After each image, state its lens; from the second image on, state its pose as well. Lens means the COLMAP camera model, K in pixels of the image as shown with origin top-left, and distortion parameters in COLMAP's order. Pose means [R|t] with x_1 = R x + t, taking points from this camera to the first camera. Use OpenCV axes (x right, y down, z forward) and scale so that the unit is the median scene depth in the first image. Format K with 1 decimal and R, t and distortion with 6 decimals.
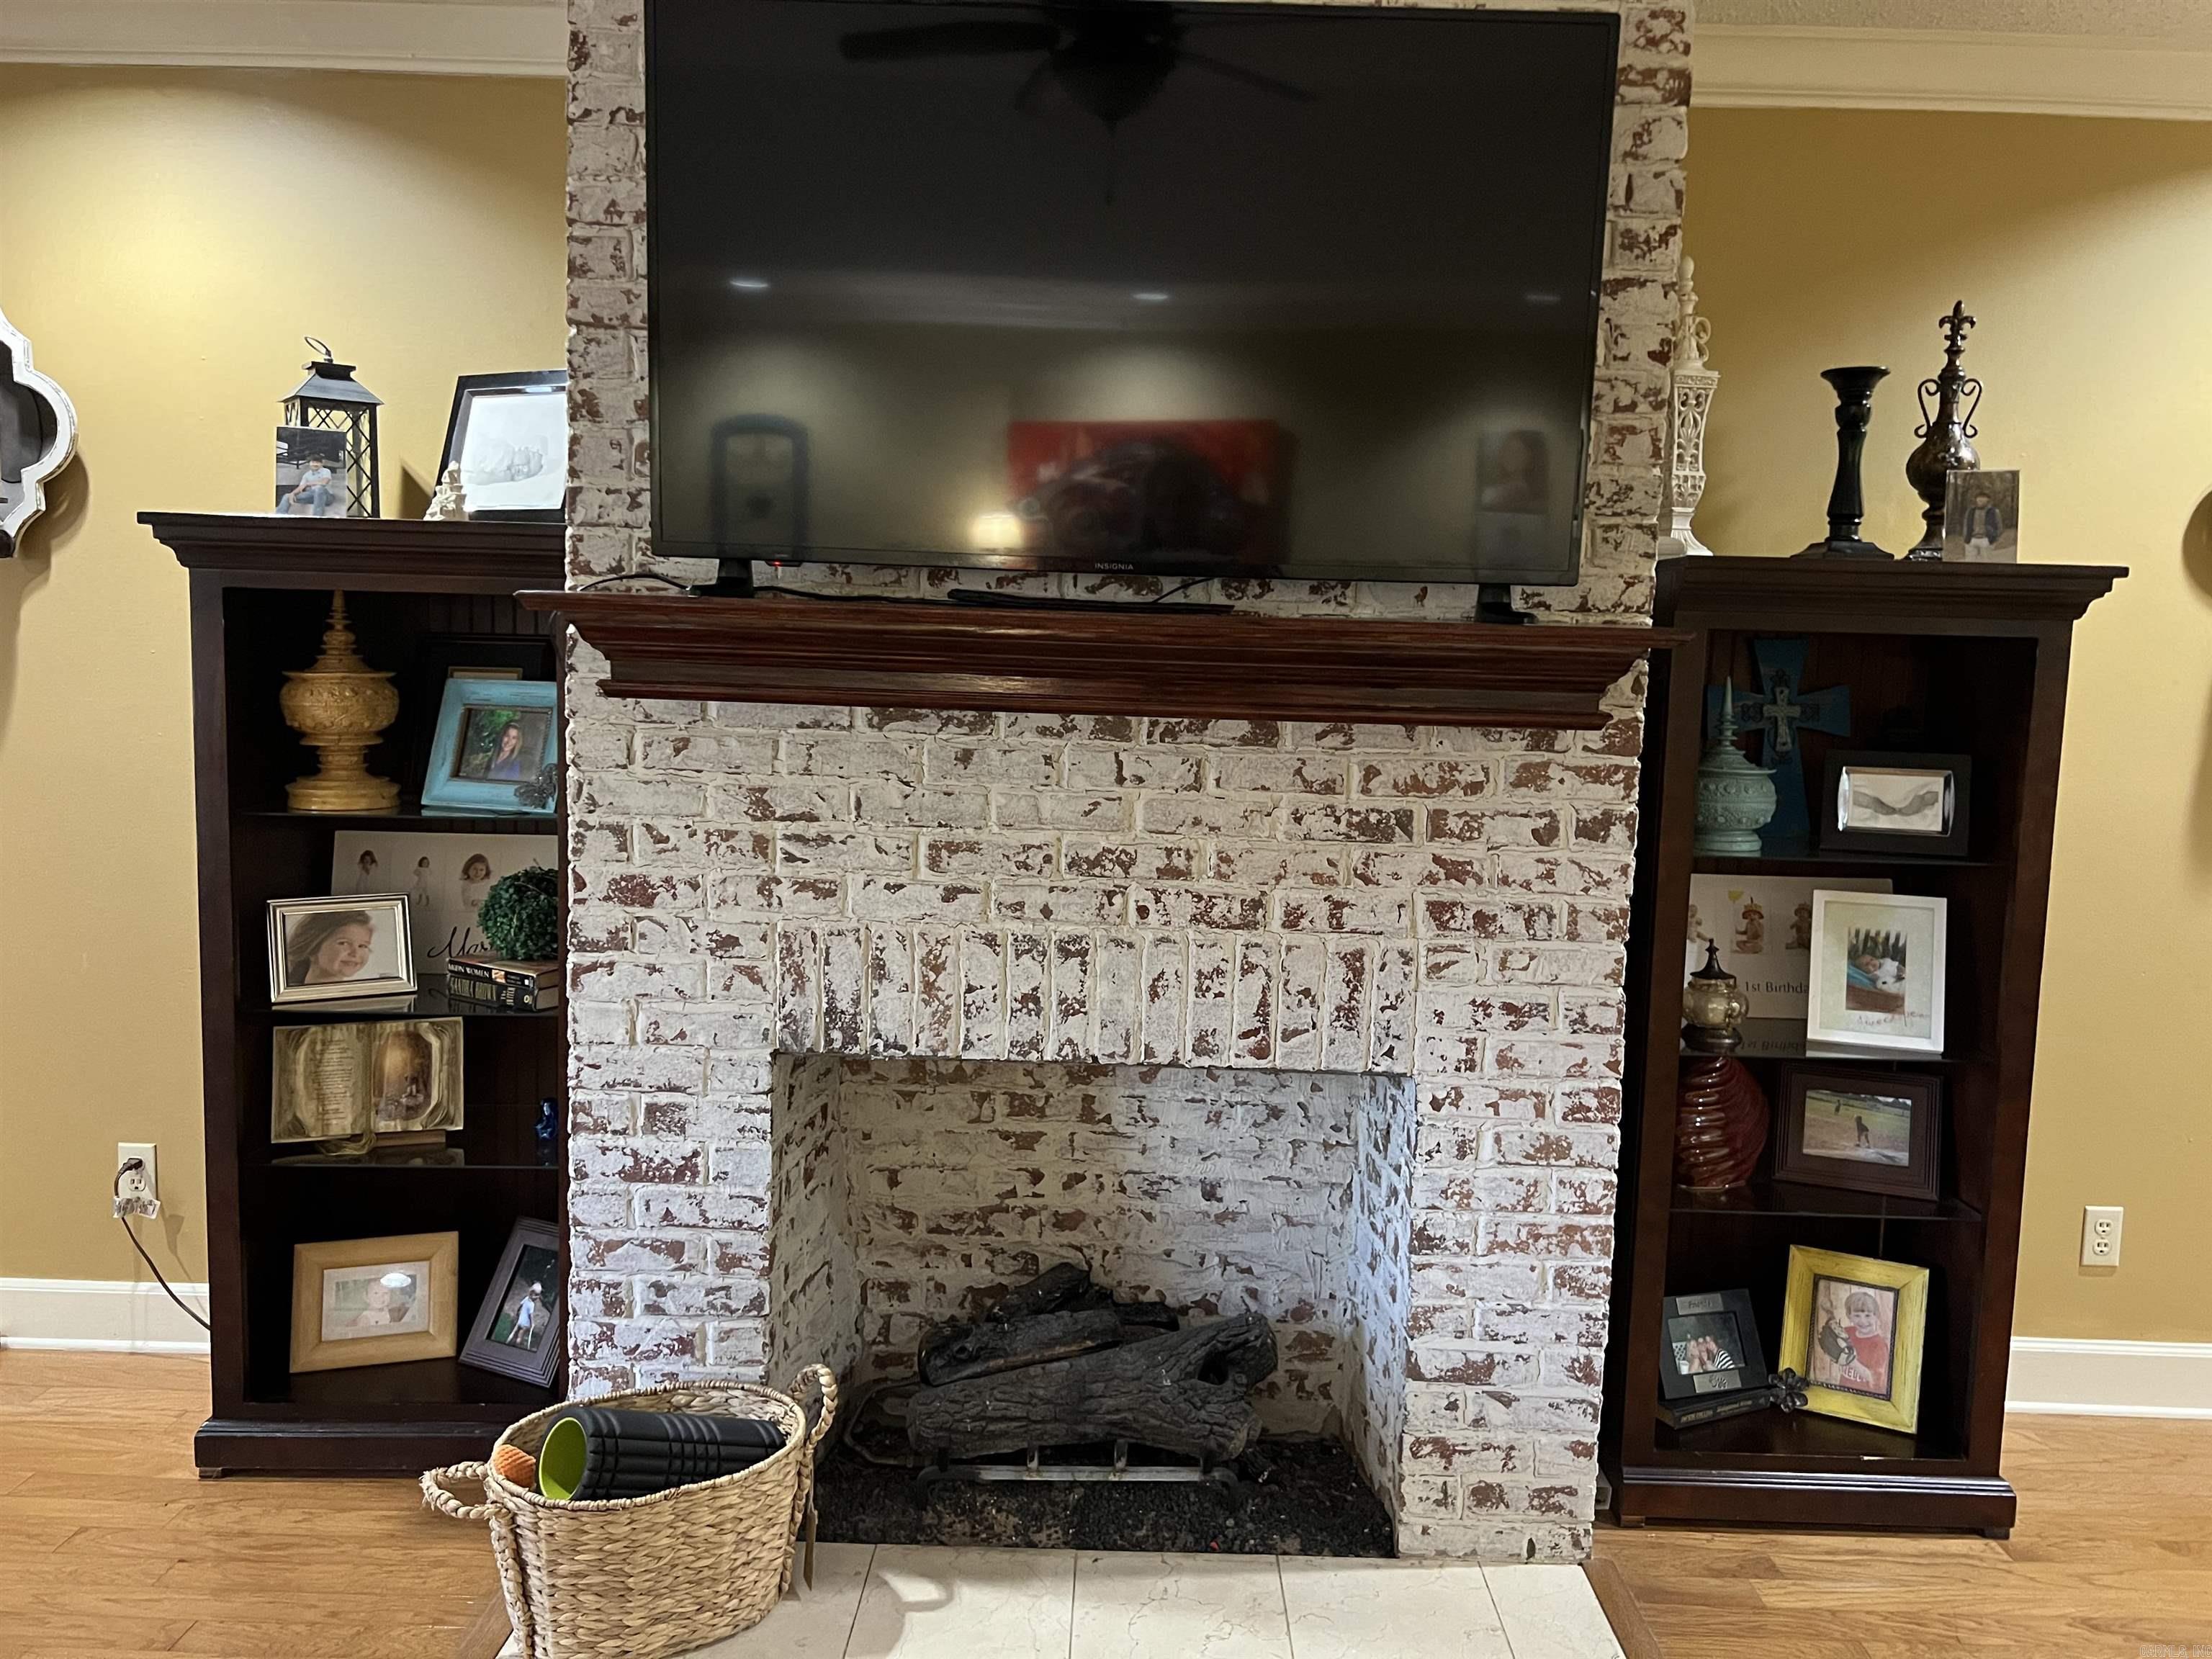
lens RADIAL K [[1674.3, 0, 1124.7], [0, 1674.3, 828.1], [0, 0, 1]] dist [0.056078, -0.061461]
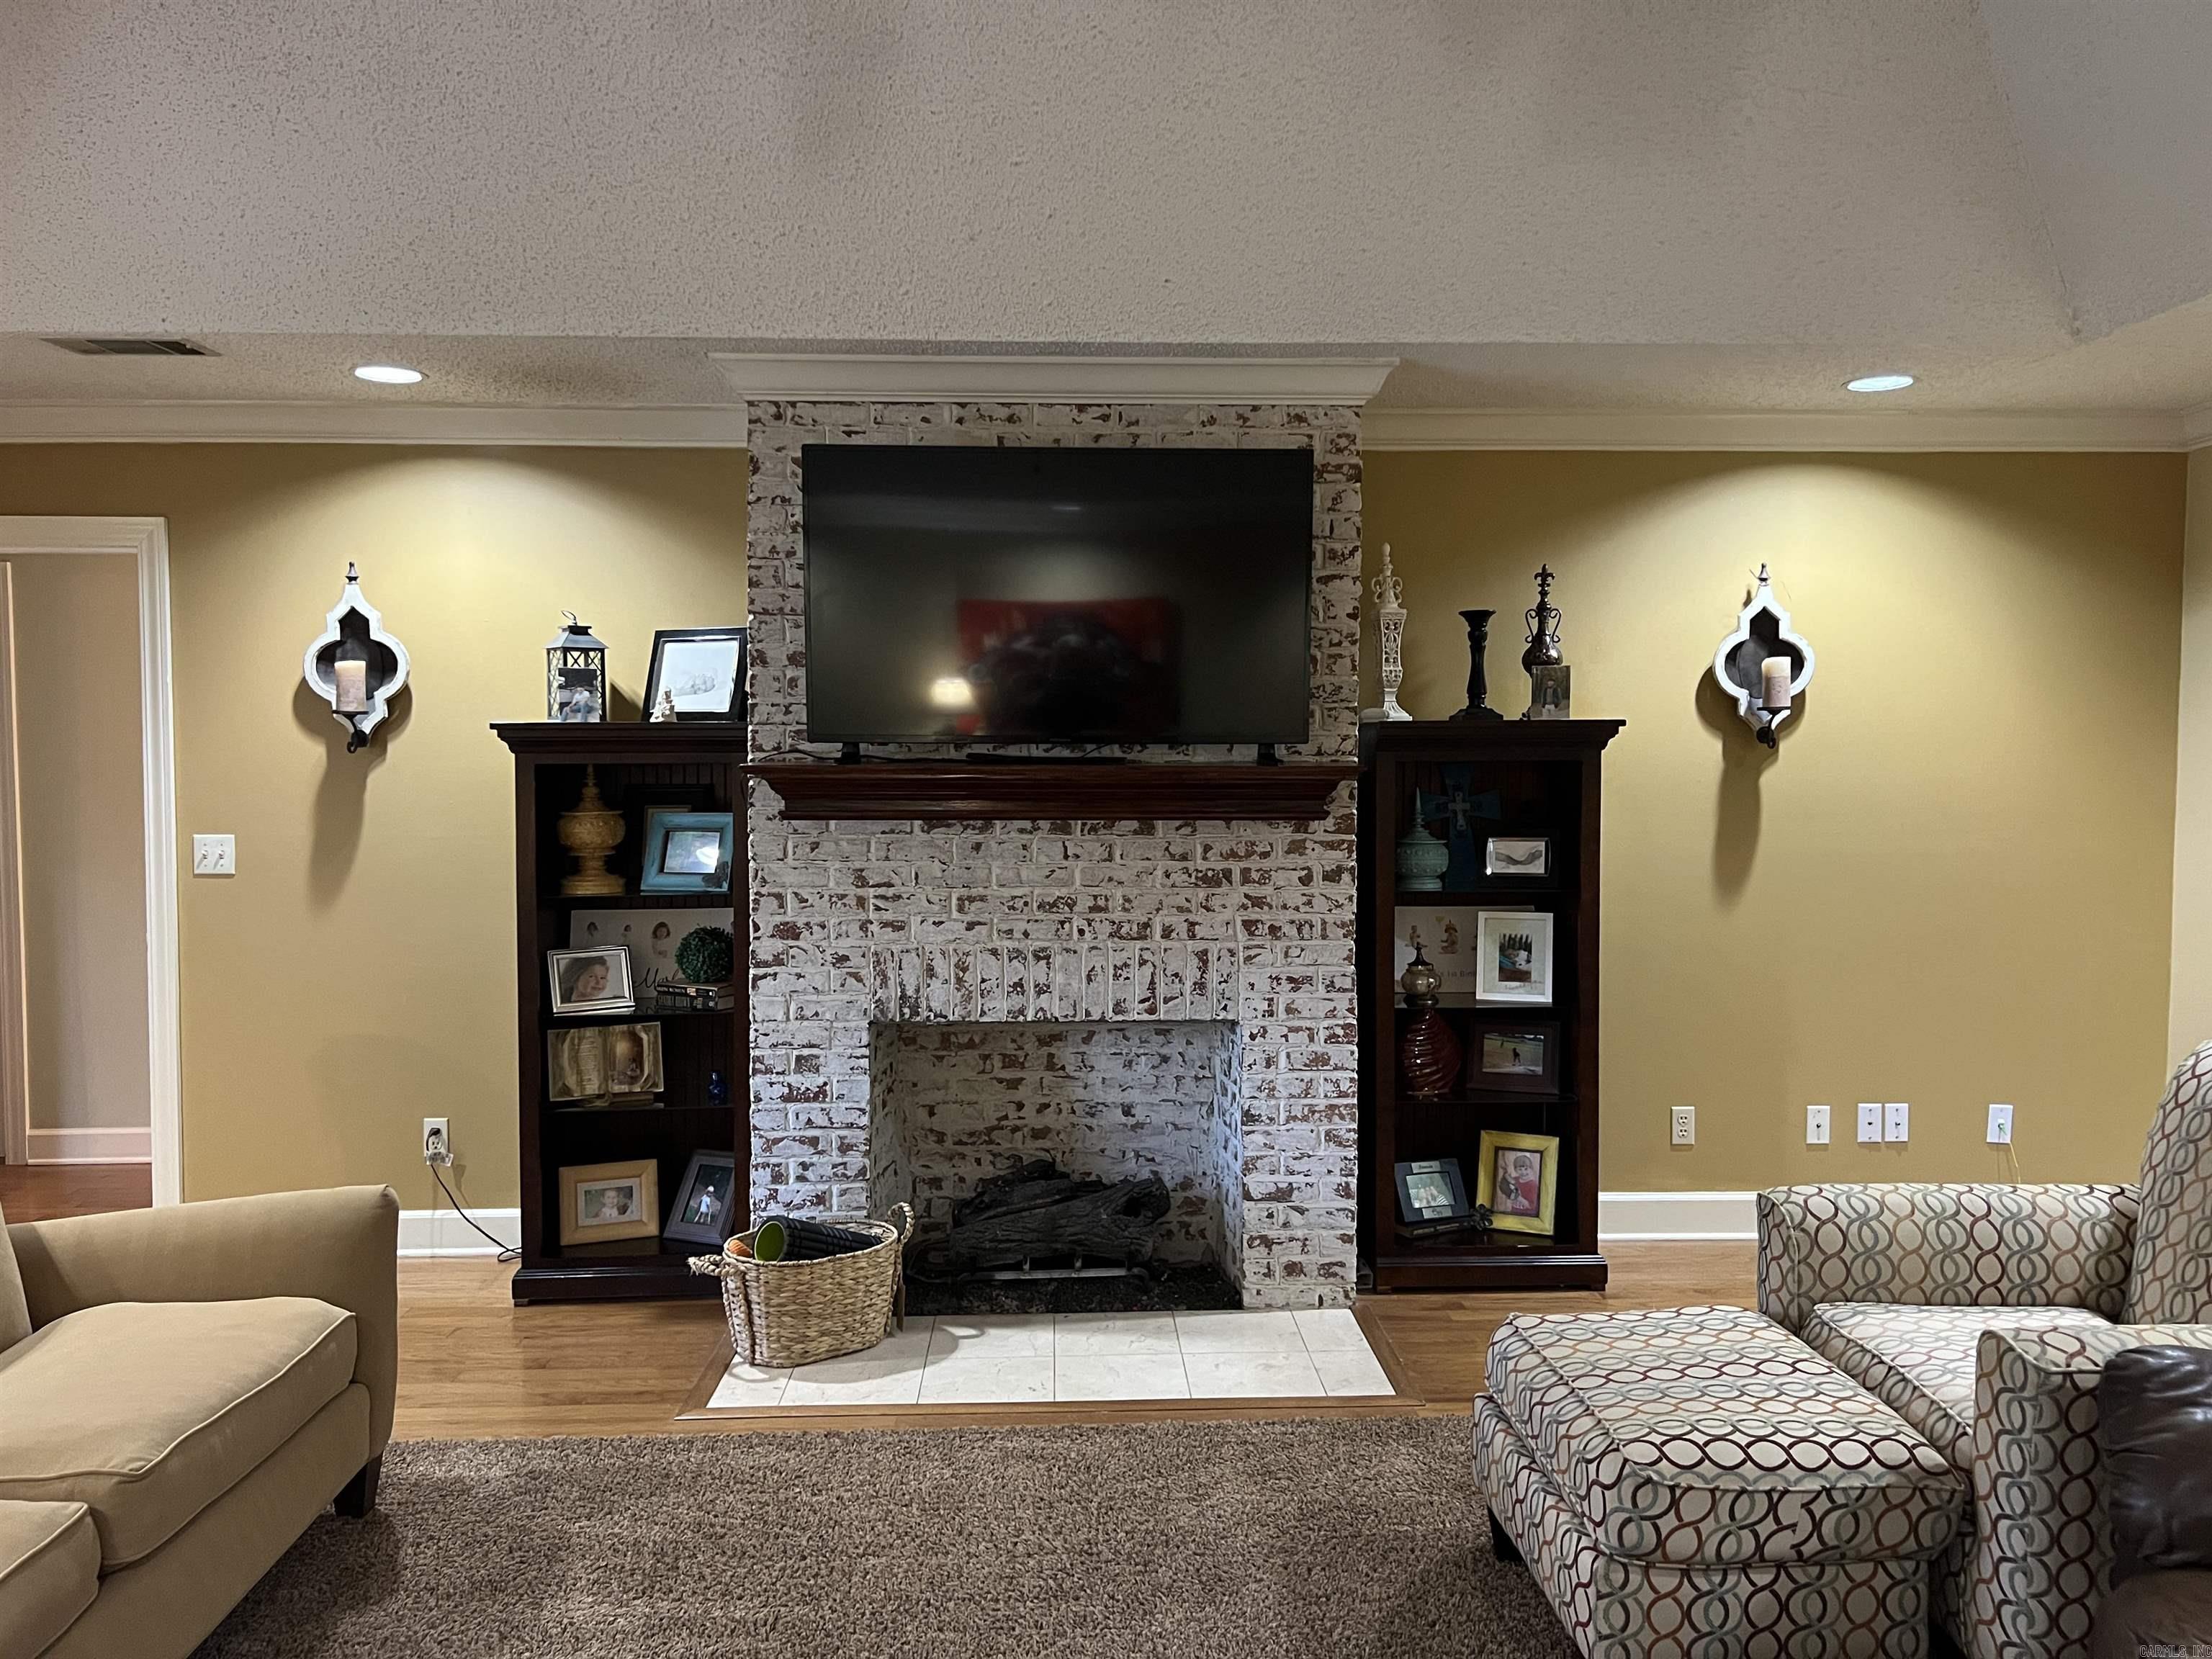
lens RADIAL K [[1674.3, 0, 1124.3], [0, 1674.3, 809.9], [0, 0, 1]] dist [0.056078, -0.061461]
pose [[0.998305, -0.032519, 0.048266, -0.023535], [0.036124, 0.996468, -0.075806, 0.054532], [-0.045631, 0.077421, 0.995954, -0.724124]]
